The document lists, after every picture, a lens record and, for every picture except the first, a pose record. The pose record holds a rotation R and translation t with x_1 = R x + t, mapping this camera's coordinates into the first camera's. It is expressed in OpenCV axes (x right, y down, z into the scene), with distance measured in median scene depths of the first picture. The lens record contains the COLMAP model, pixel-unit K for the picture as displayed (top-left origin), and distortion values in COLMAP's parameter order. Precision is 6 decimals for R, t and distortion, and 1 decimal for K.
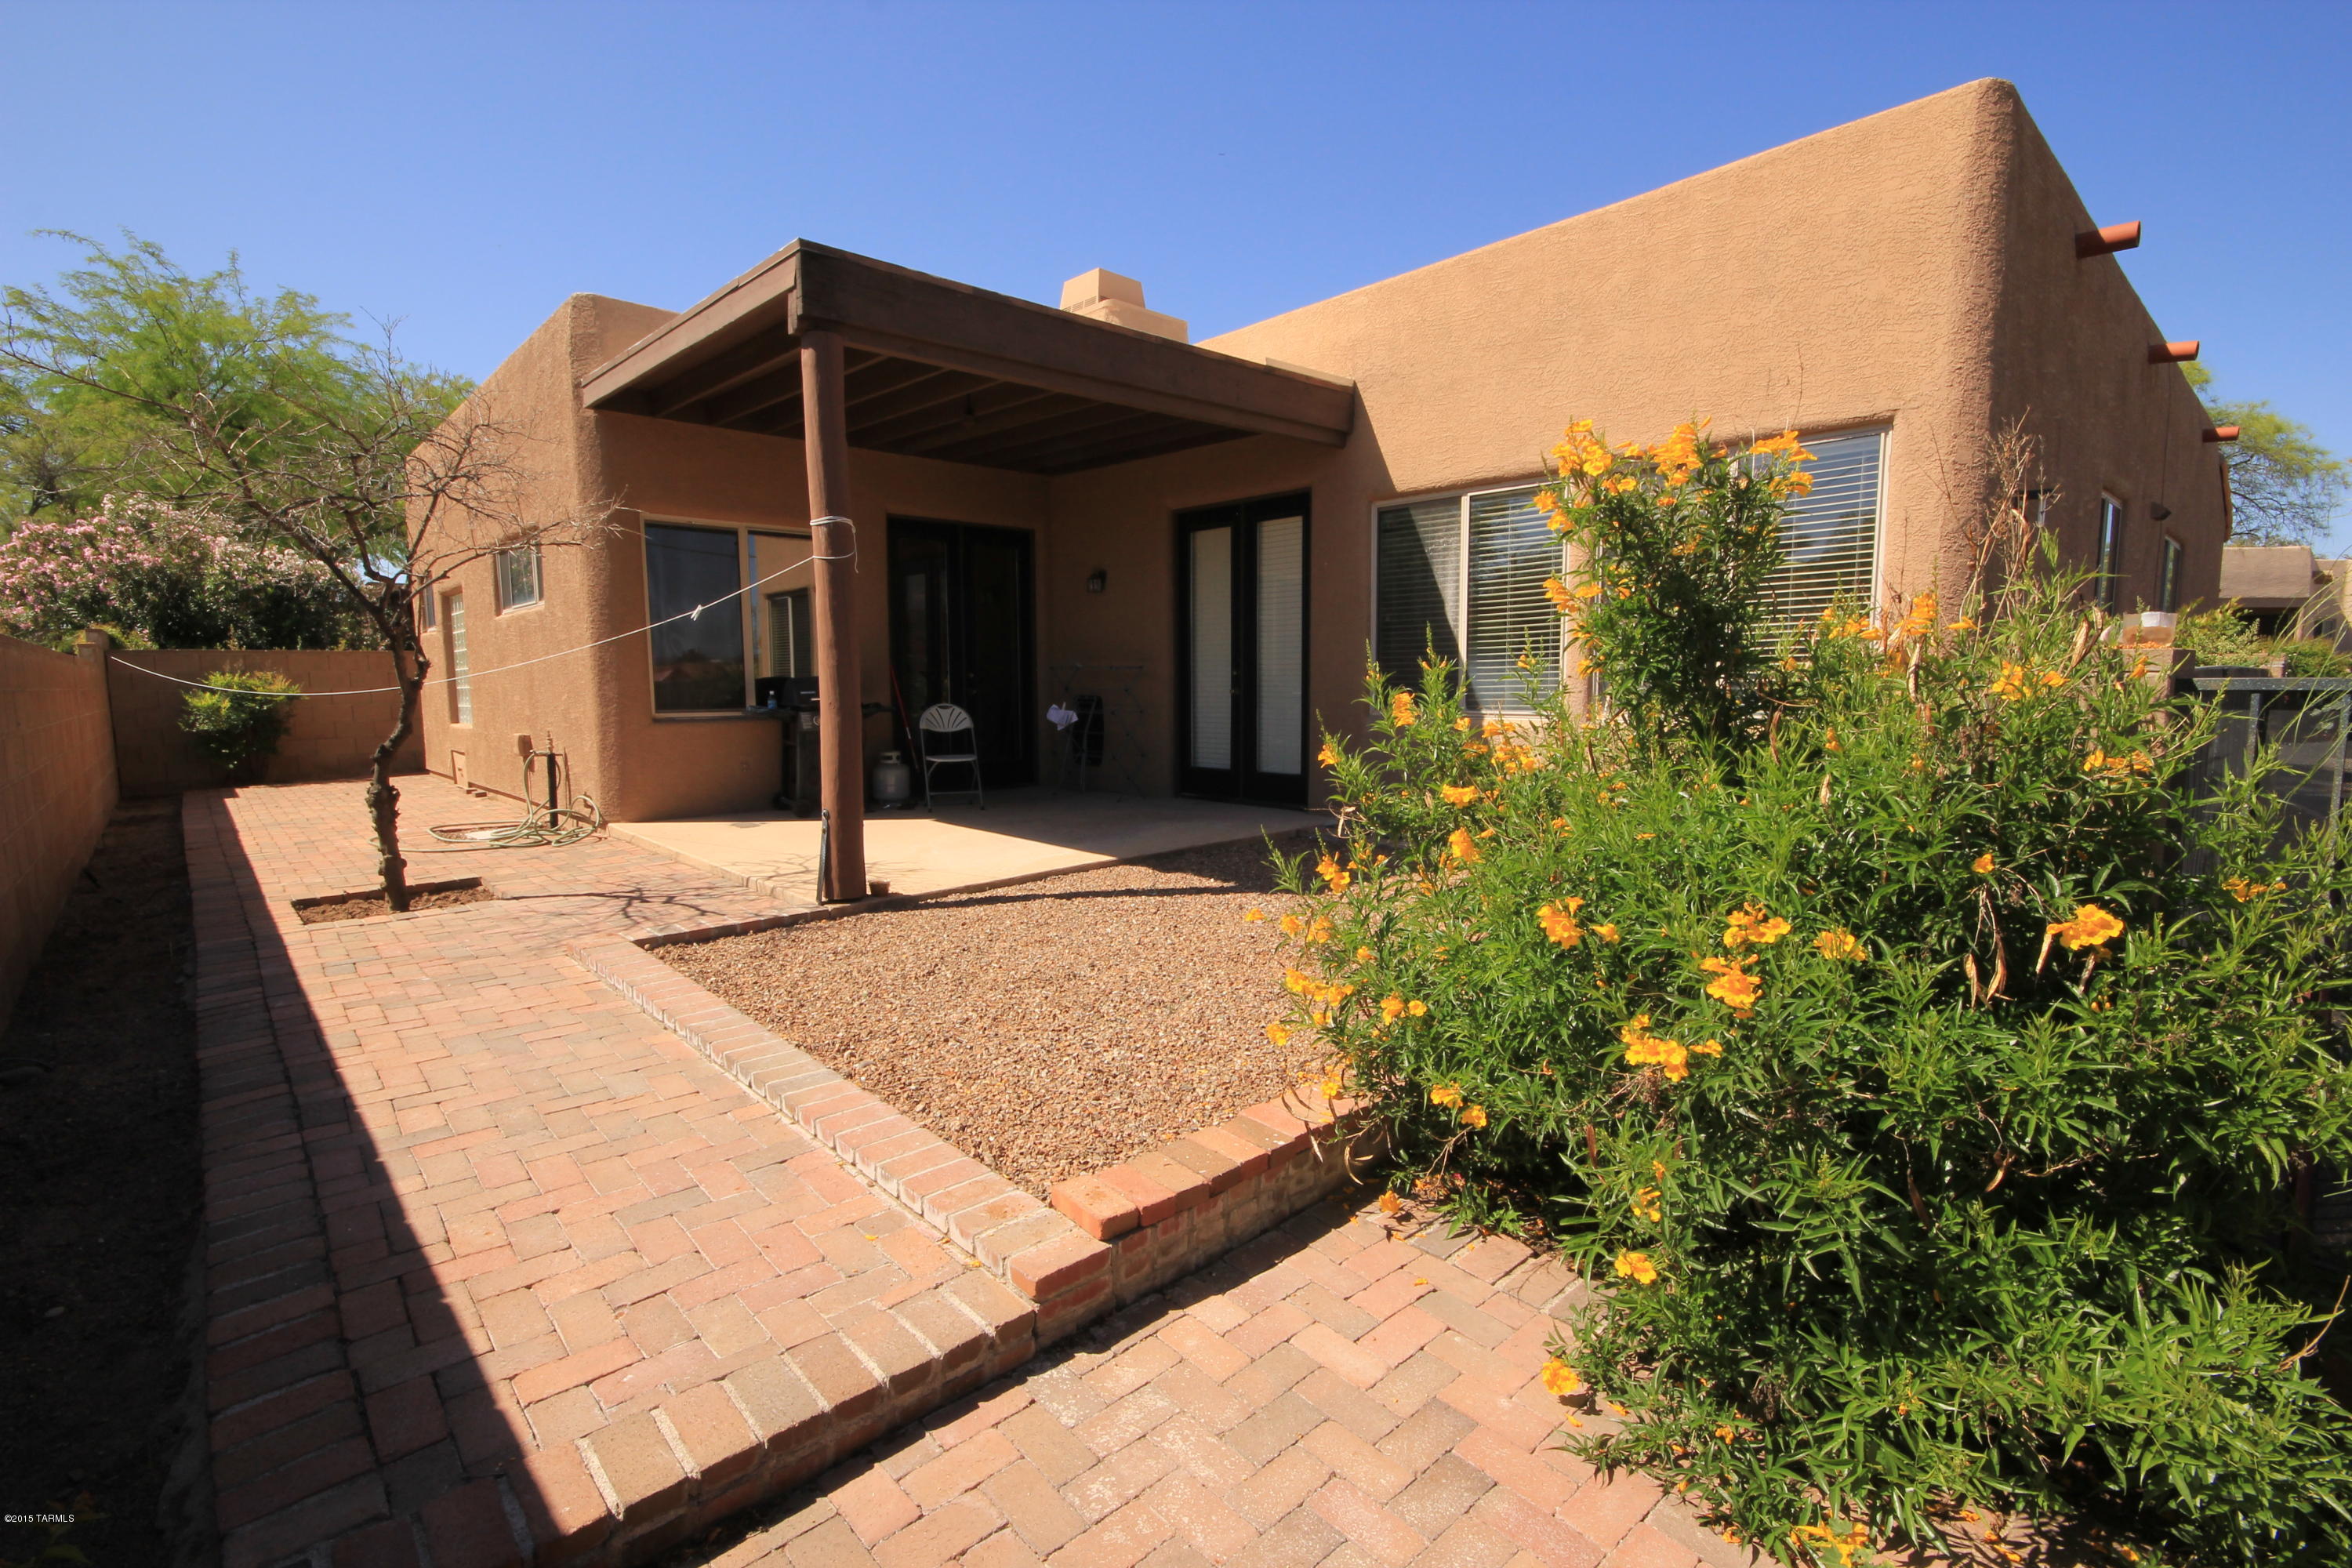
lens RADIAL K [[1075.7, 0, 1187.2], [0, 1075.7, 803.9], [0, 0, 1]] dist [0.003784, -0.006989]
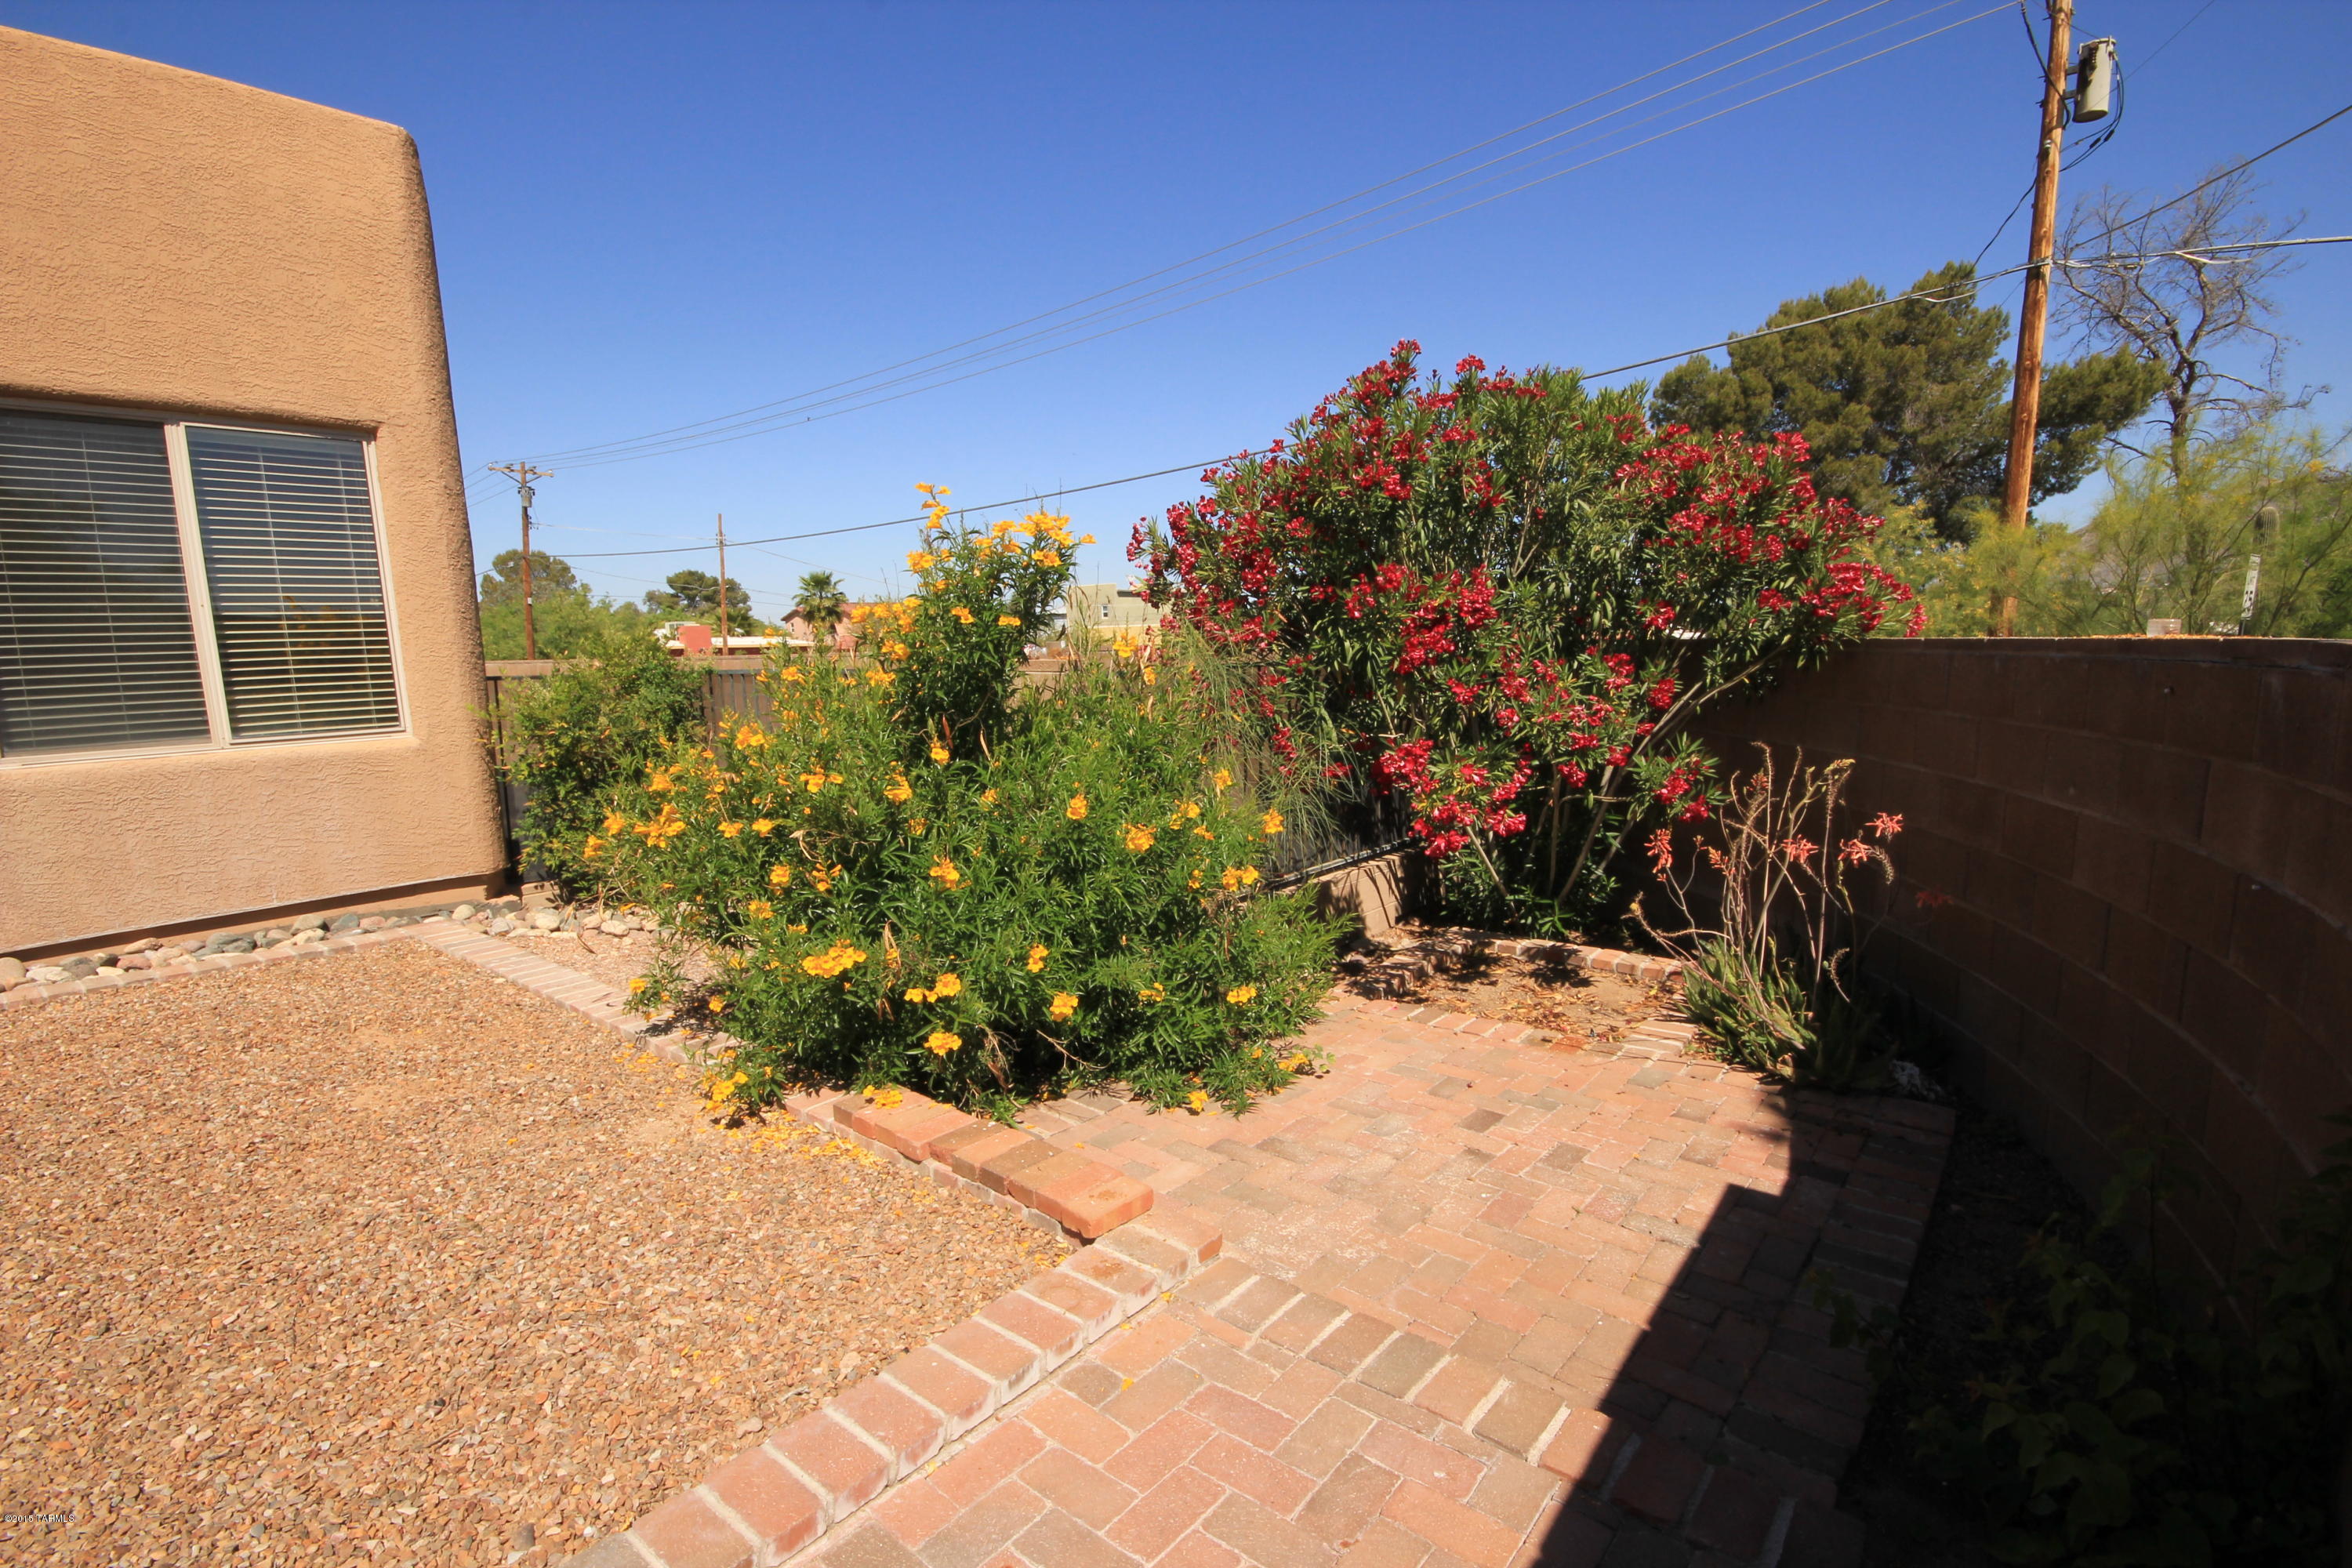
lens RADIAL K [[1075.7, 0, 1182.9], [0, 1075.7, 792.5], [0, 0, 1]] dist [0.003784, -0.006989]
pose [[-0.137962, -0.127872, 0.982148, -0.358390], [0.144672, 0.978393, 0.147705, -0.052384], [-0.979815, 0.162467, -0.116482, 0.334694]]
